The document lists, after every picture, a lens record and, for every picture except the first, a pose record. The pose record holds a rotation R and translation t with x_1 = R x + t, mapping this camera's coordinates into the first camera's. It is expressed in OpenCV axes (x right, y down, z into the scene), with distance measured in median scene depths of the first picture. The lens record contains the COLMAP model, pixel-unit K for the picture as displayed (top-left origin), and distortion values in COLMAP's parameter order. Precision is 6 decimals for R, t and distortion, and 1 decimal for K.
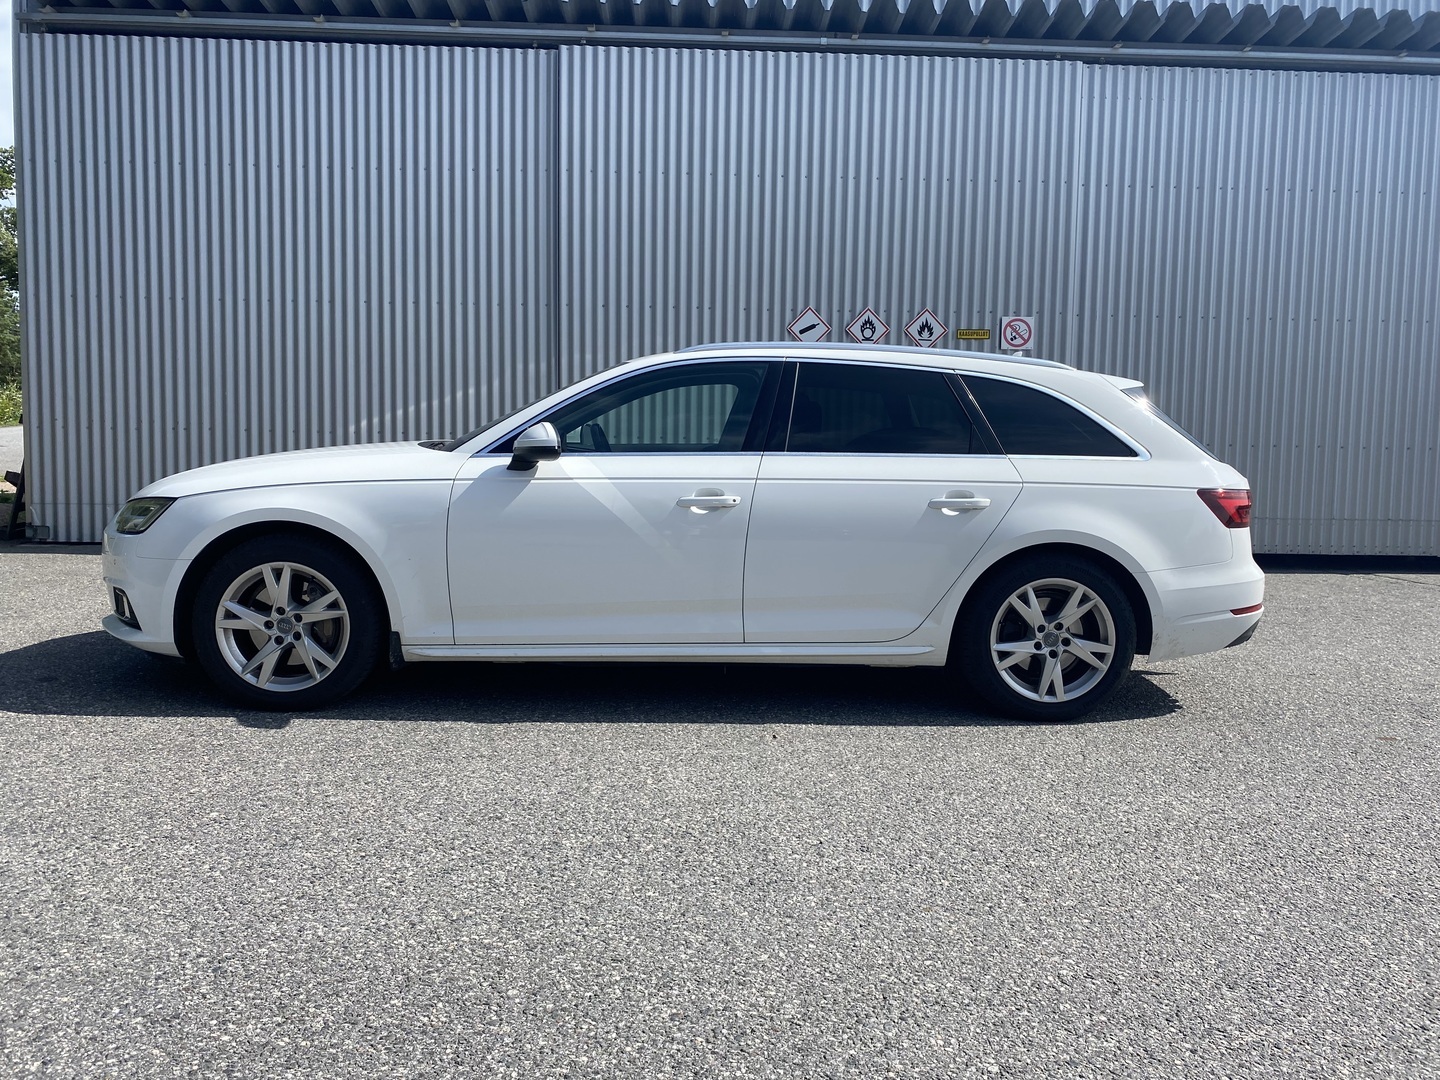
lens RADIAL K [[1091.7, 0, 720.0], [0, 1091.7, 540.0], [0, 0, 1]] dist [0.055830, -0.111092]
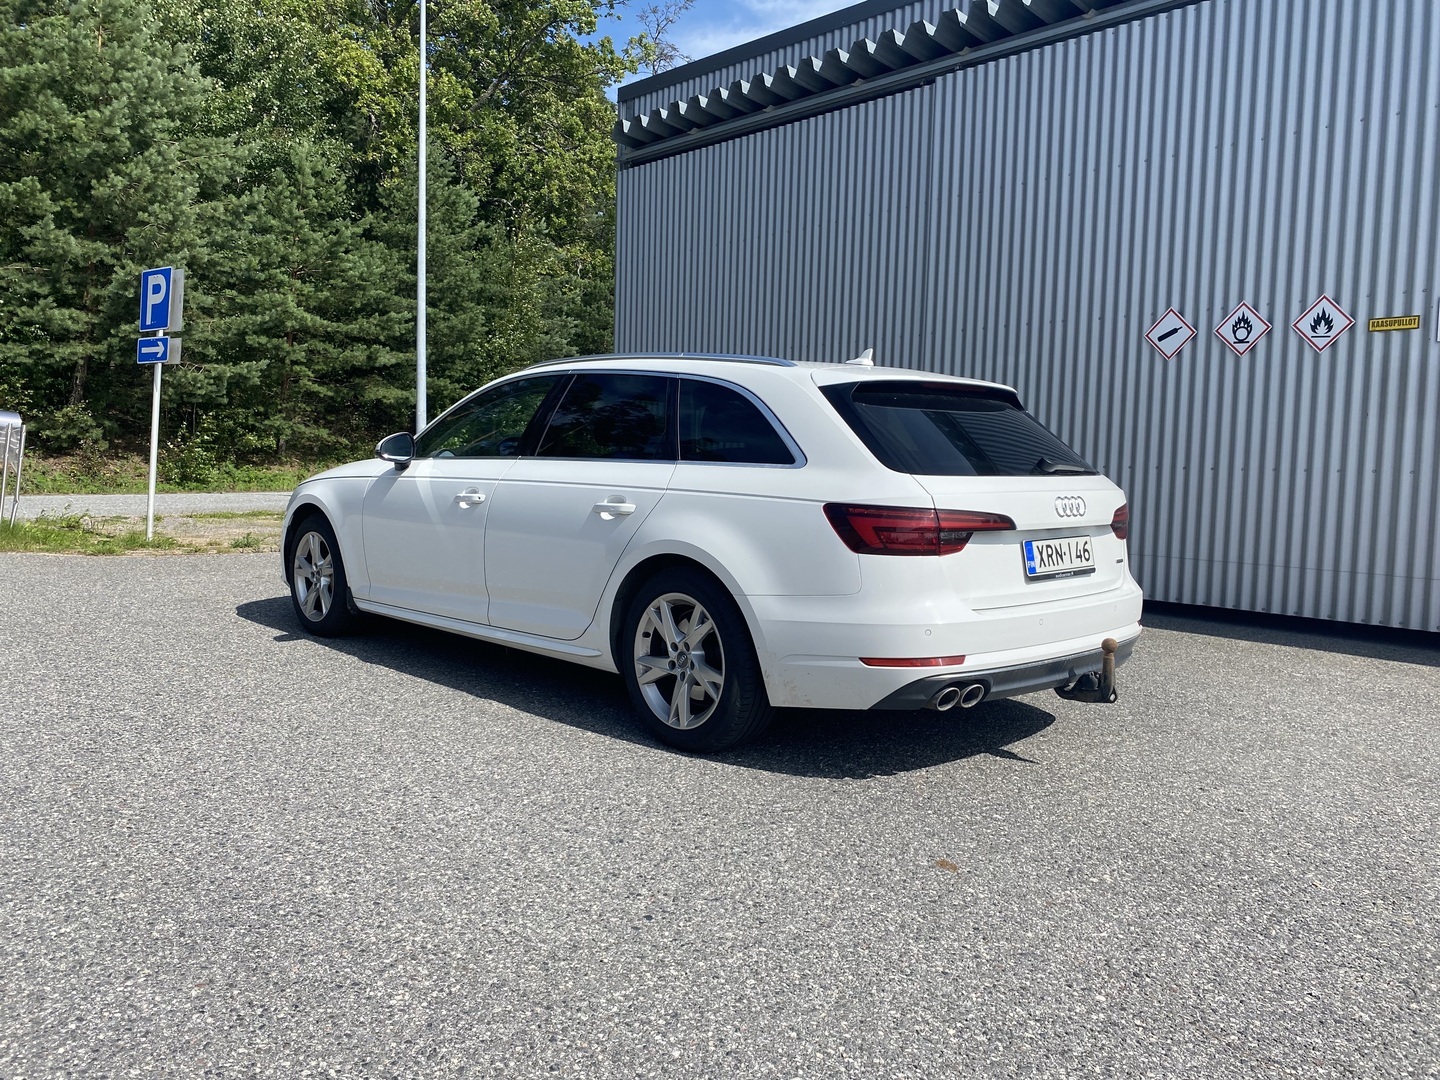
lens RADIAL K [[1091.7, 0, 720.0], [0, 1091.7, 540.0], [0, 0, 1]] dist [0.055830, -0.111092]
pose [[0.672032, 0.054790, -0.738492, 0.993598], [-0.085129, 0.996364, -0.003546, -0.009215], [0.735612, 0.065250, 0.674253, 0.398894]]
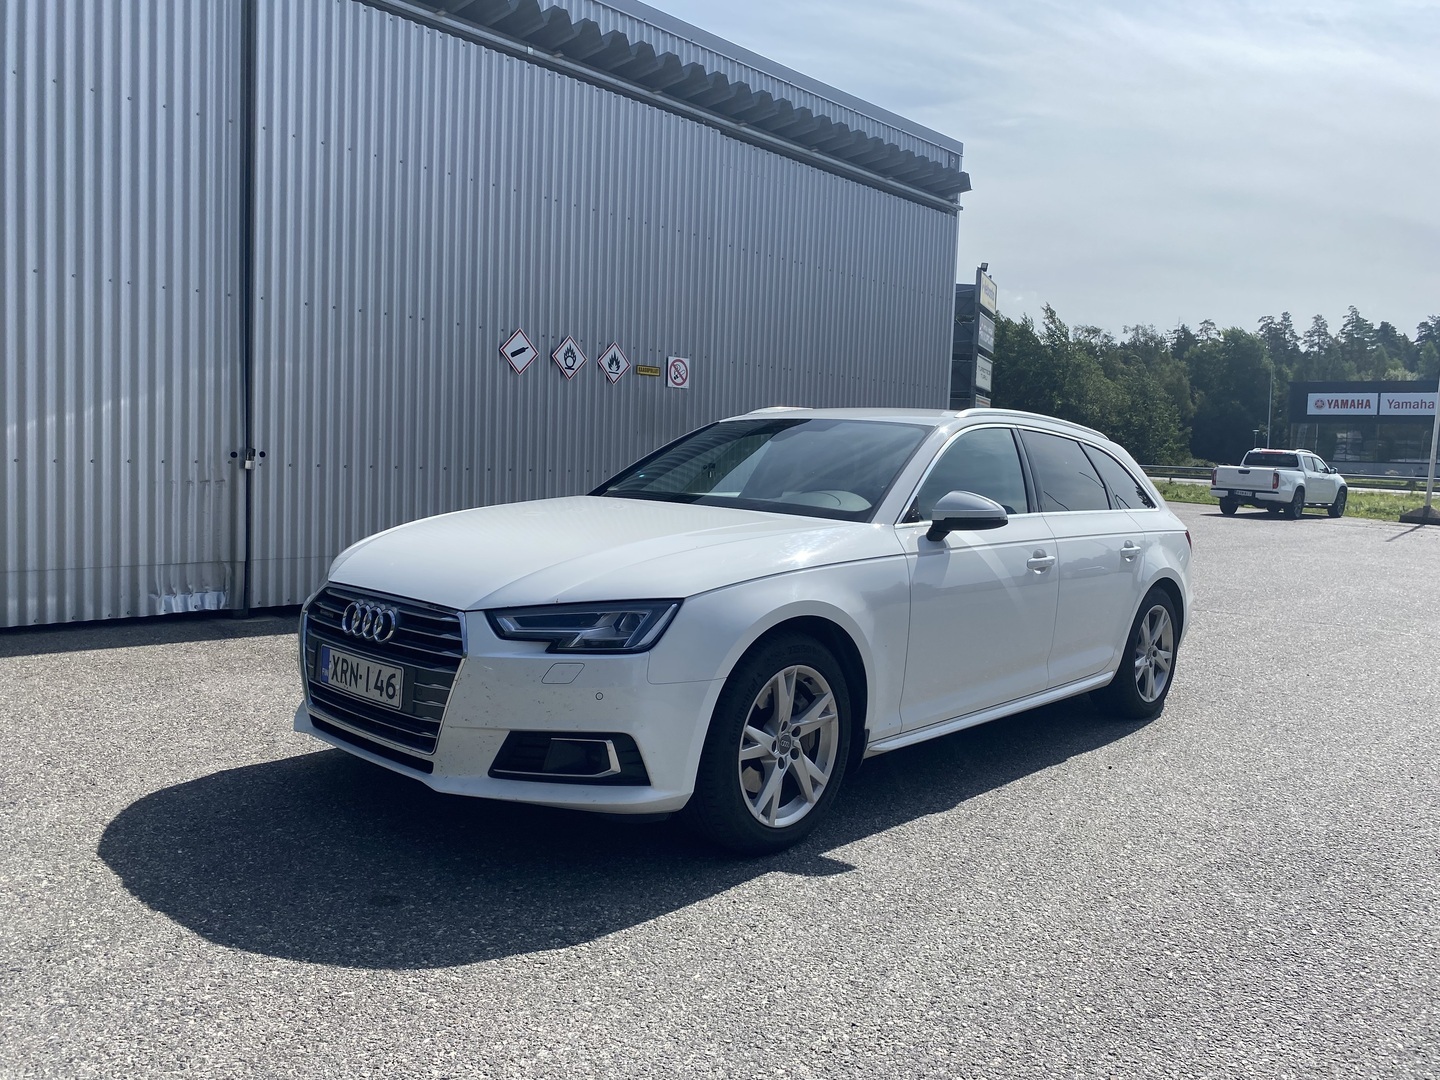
lens RADIAL K [[1091.7, 0, 720.0], [0, 1091.7, 540.0], [0, 0, 1]] dist [0.055830, -0.111092]
pose [[0.712211, -0.037354, 0.700970, -0.956335], [0.036827, 0.999196, 0.015829, -0.083681], [-0.700998, 0.014541, 0.713015, 0.438837]]
